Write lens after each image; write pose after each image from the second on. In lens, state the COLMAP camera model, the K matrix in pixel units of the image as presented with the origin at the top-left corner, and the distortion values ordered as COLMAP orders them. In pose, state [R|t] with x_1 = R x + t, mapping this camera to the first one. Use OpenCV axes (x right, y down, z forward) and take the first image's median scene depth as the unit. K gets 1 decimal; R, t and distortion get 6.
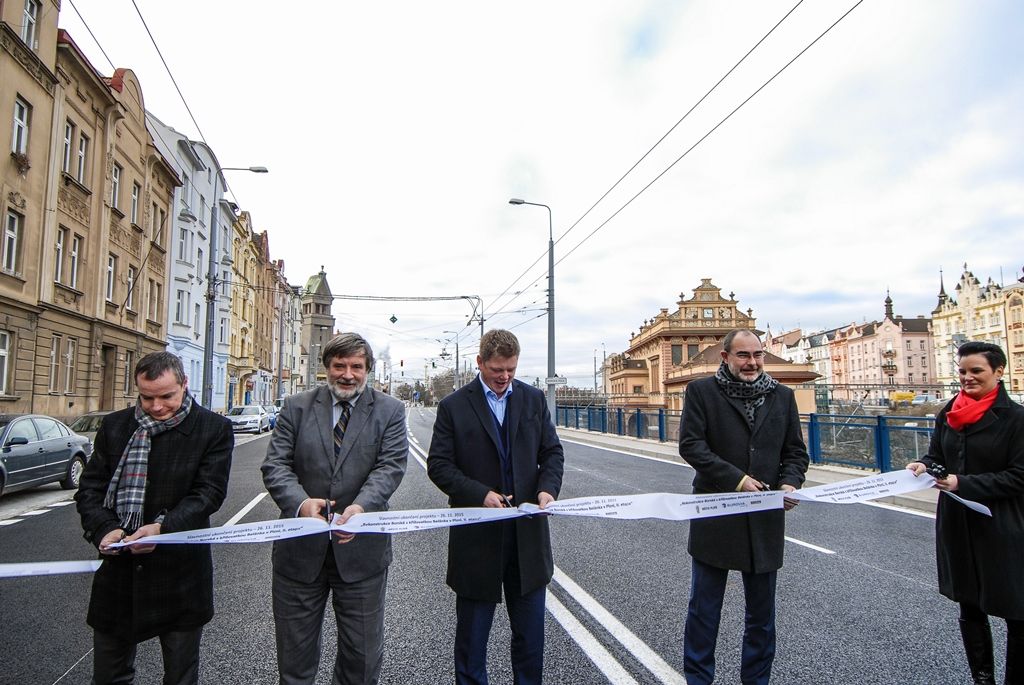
lens RADIAL K [[682.6, 0, 494.8], [0, 682.6, 341.3], [0, 0, 1]] dist [0.046479, -0.017044]
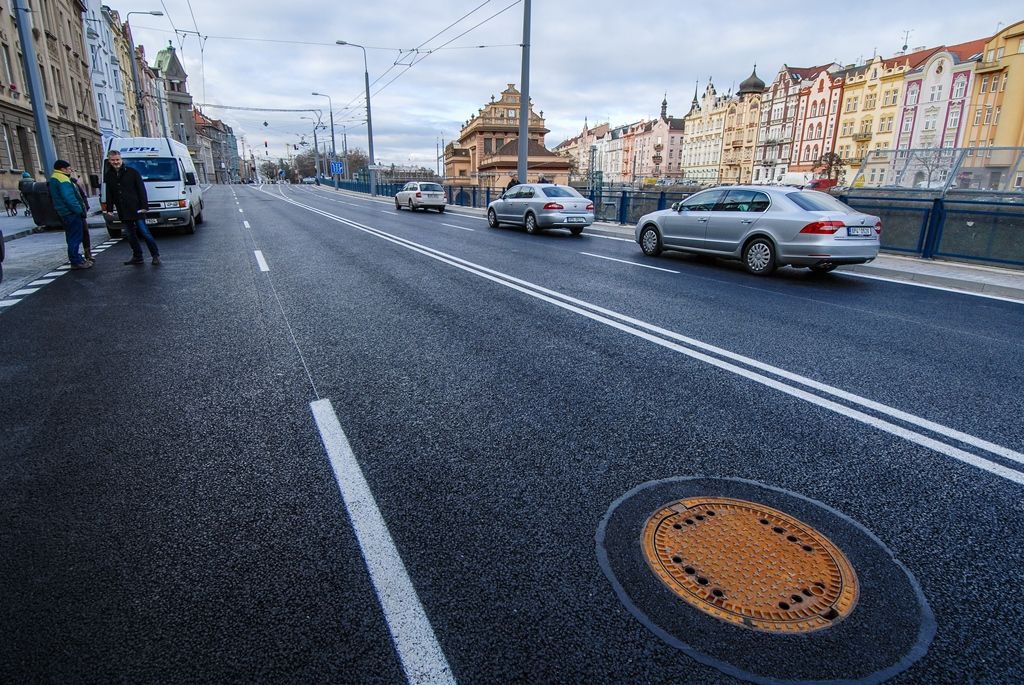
lens RADIAL K [[598.1, 0, 532.1], [0, 598.1, 371.5], [0, 0, 1]] dist [0.038032, -0.037052]
pose [[0.965327, -0.065271, 0.252751, 0.020371], [-0.036414, 0.925100, 0.377972, -0.018397], [-0.258491, -0.374071, 0.890648, -0.217450]]
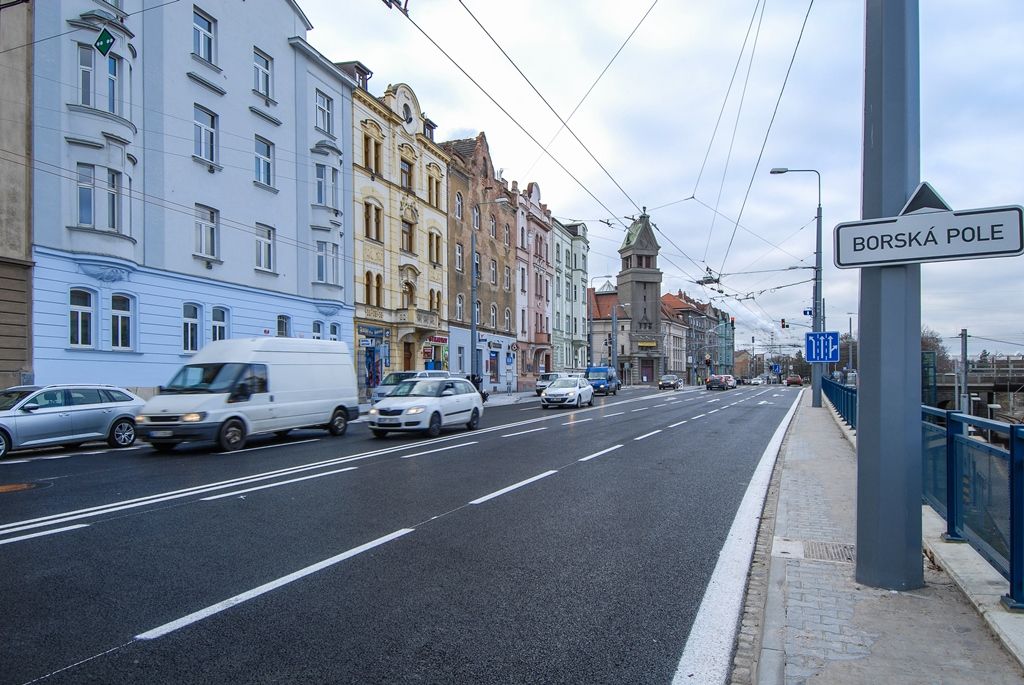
lens RADIAL K [[687.5, 0, 454.7], [0, 687.5, 374.1], [0, 0, 1]] dist [0.031459, -0.020565]
pose [[0.825092, 0.001346, -0.564997, 0.033010], [0.046753, 0.996405, 0.070650, 0.025871], [0.563061, -0.084708, 0.822062, 0.304082]]
